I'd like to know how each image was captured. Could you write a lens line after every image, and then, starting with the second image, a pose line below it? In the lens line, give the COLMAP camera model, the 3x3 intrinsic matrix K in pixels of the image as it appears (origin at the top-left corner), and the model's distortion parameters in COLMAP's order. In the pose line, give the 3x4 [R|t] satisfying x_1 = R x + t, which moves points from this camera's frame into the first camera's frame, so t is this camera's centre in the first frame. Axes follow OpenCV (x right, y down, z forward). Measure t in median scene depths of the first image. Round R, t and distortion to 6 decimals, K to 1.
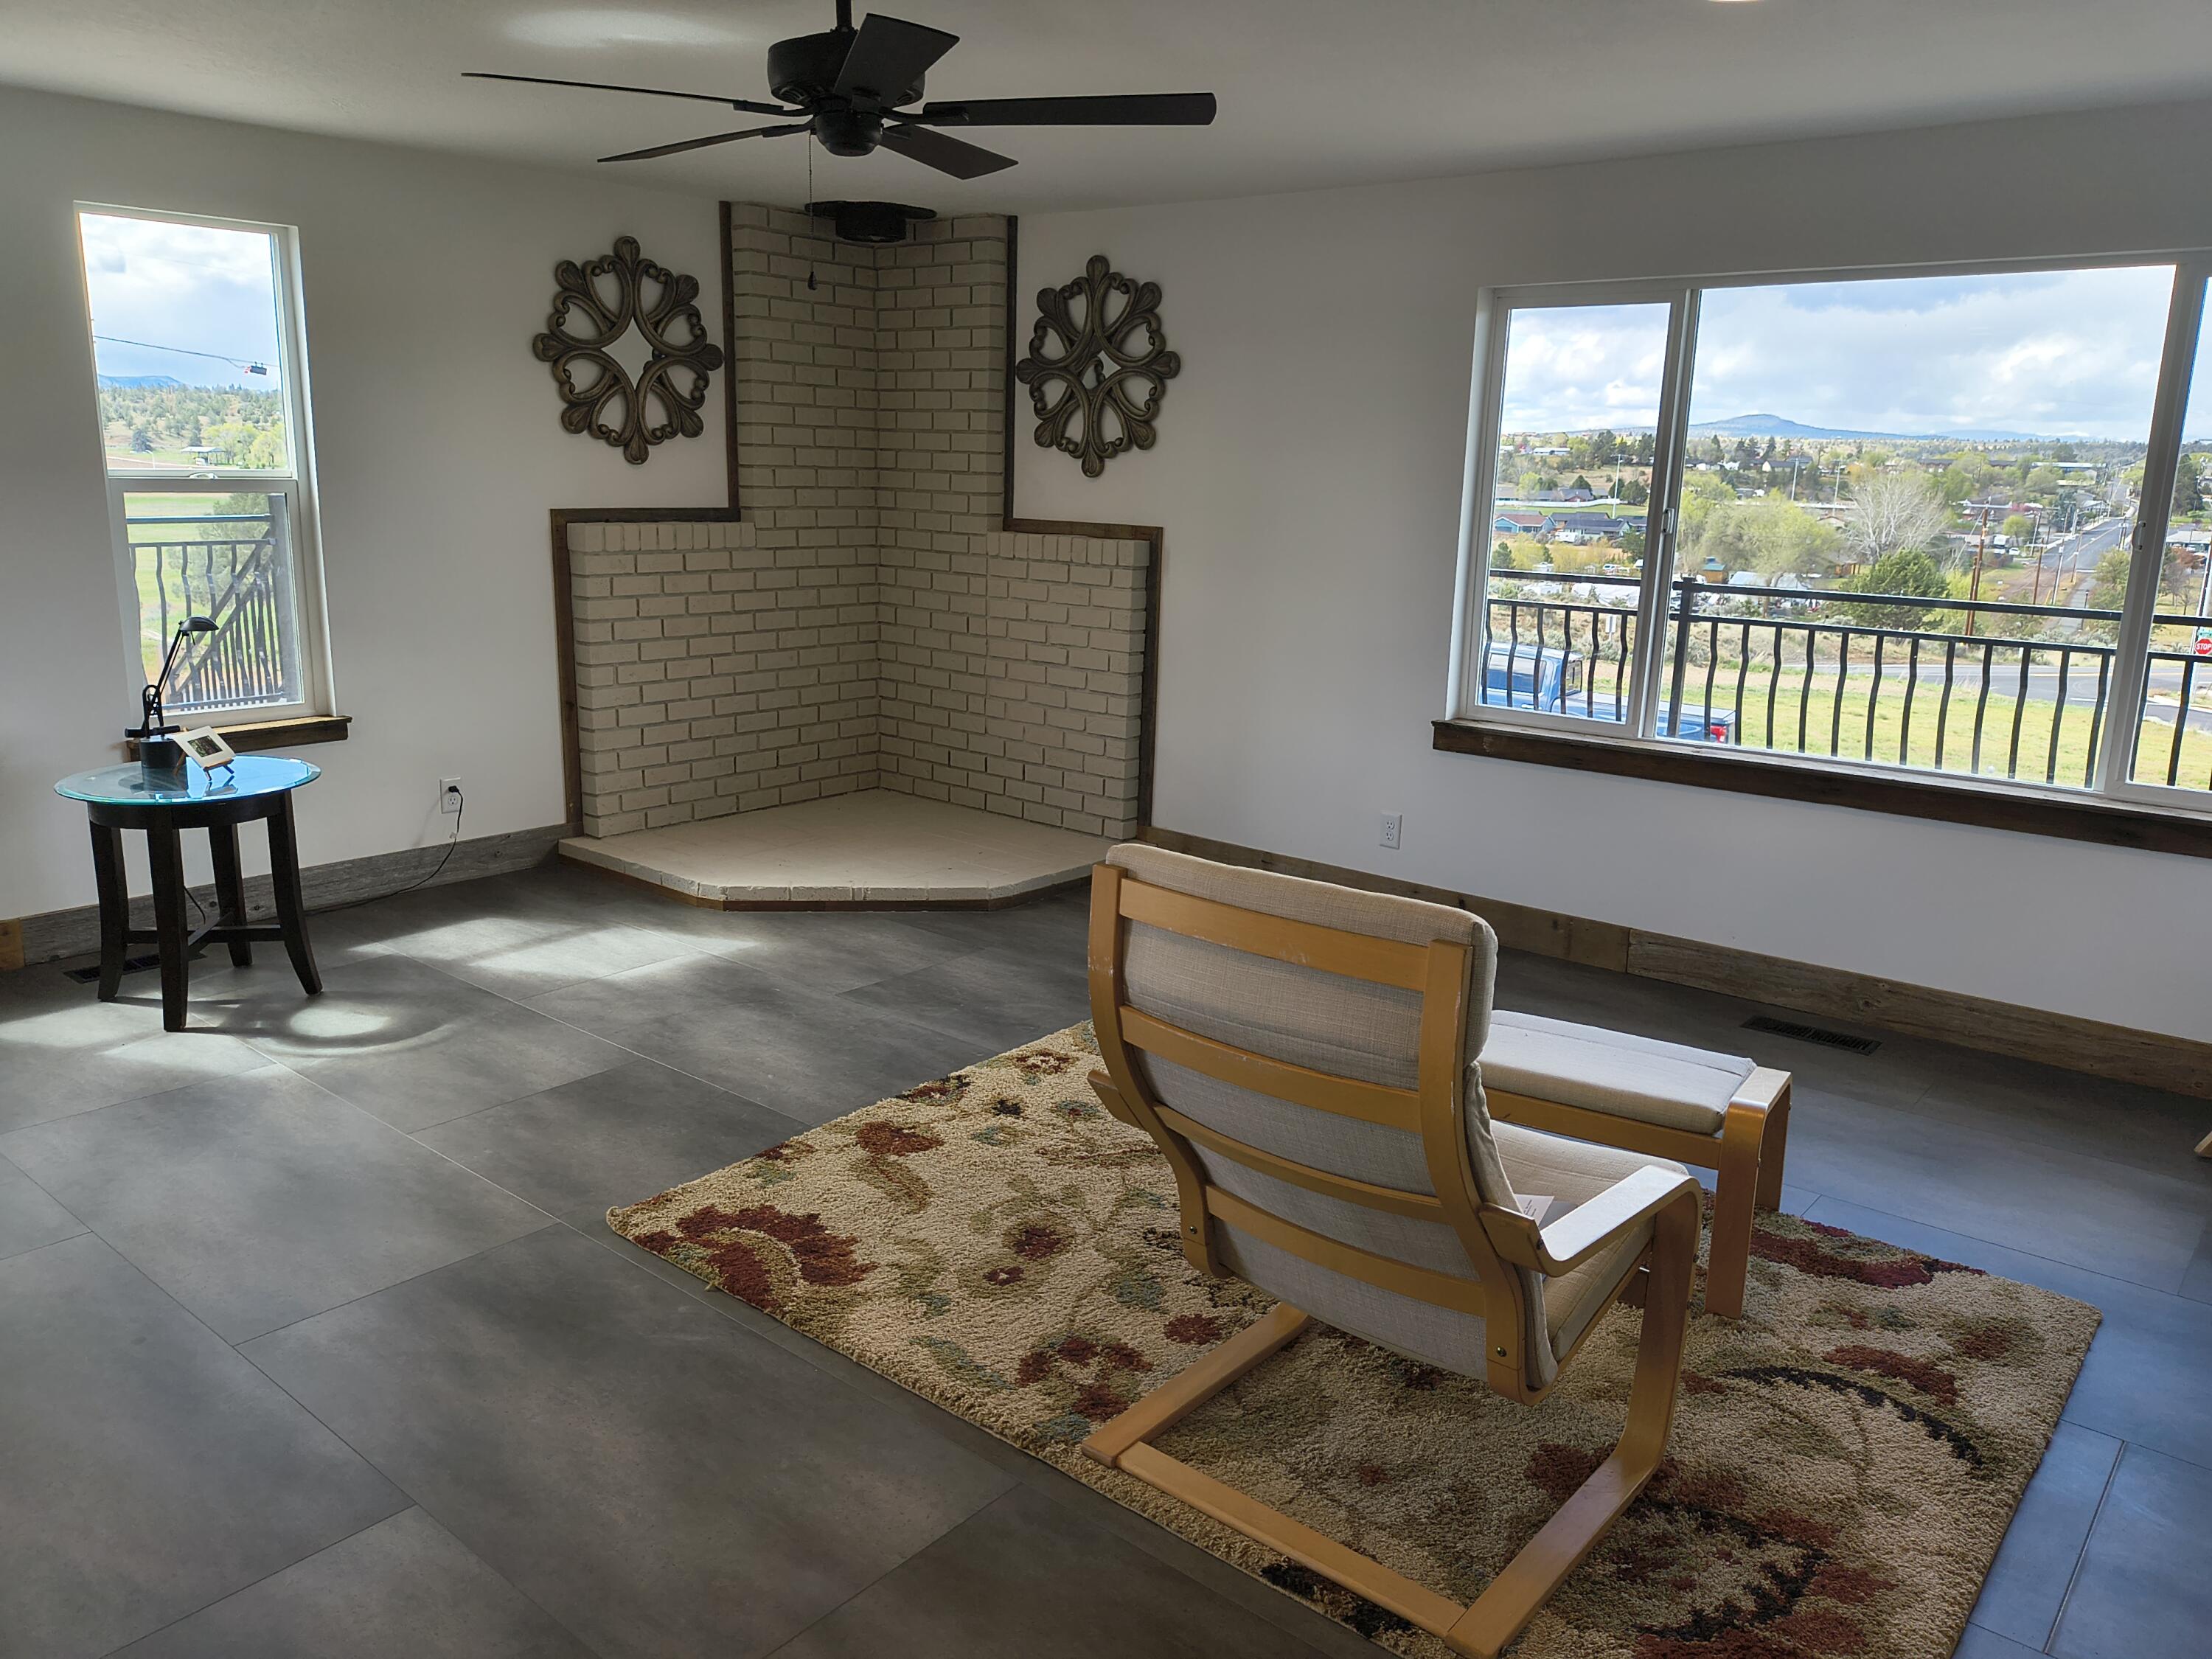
lens RADIAL K [[1604.9, 0, 1101.5], [0, 1604.9, 826.9], [0, 0, 1]] dist [0.040616, -0.044548]
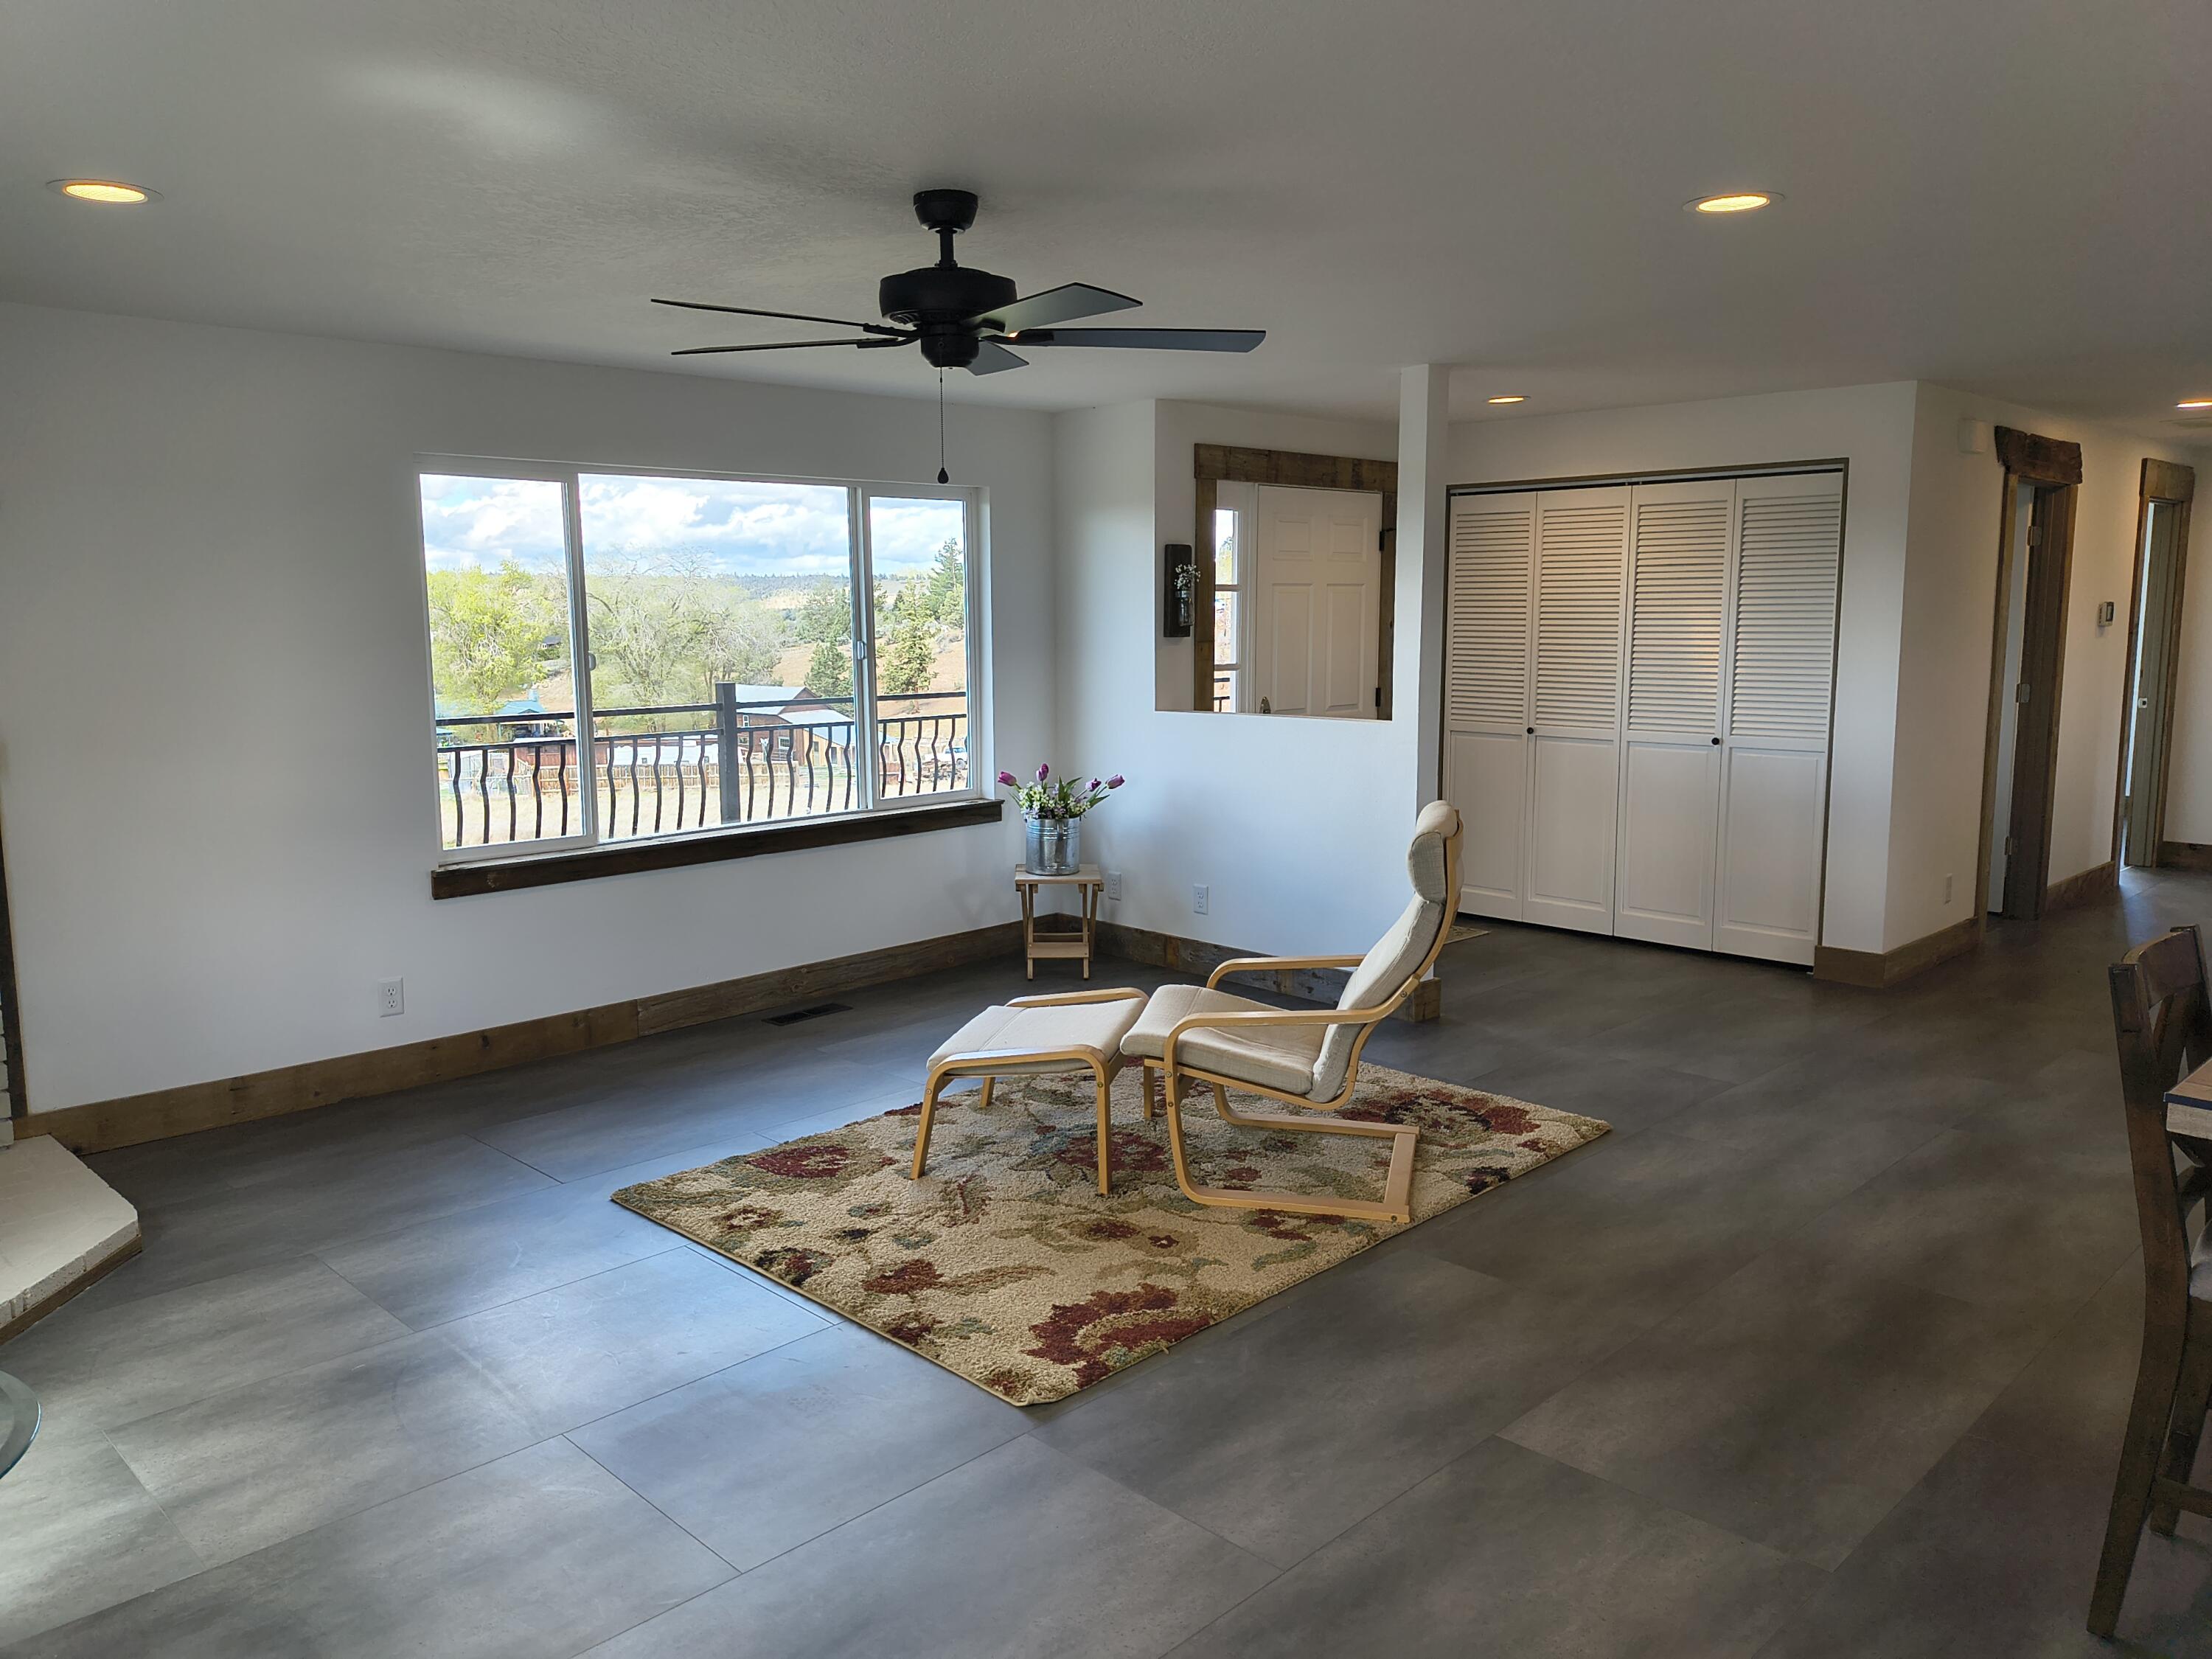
lens RADIAL K [[1604.9, 0, 1095.8], [0, 1604.9, 824.0], [0, 0, 1]] dist [0.040616, -0.044548]
pose [[0.094205, -0.162324, 0.982230, -1.093507], [0.232437, 0.962937, 0.136842, -0.202762], [-0.968039, 0.215415, 0.128443, 0.684815]]
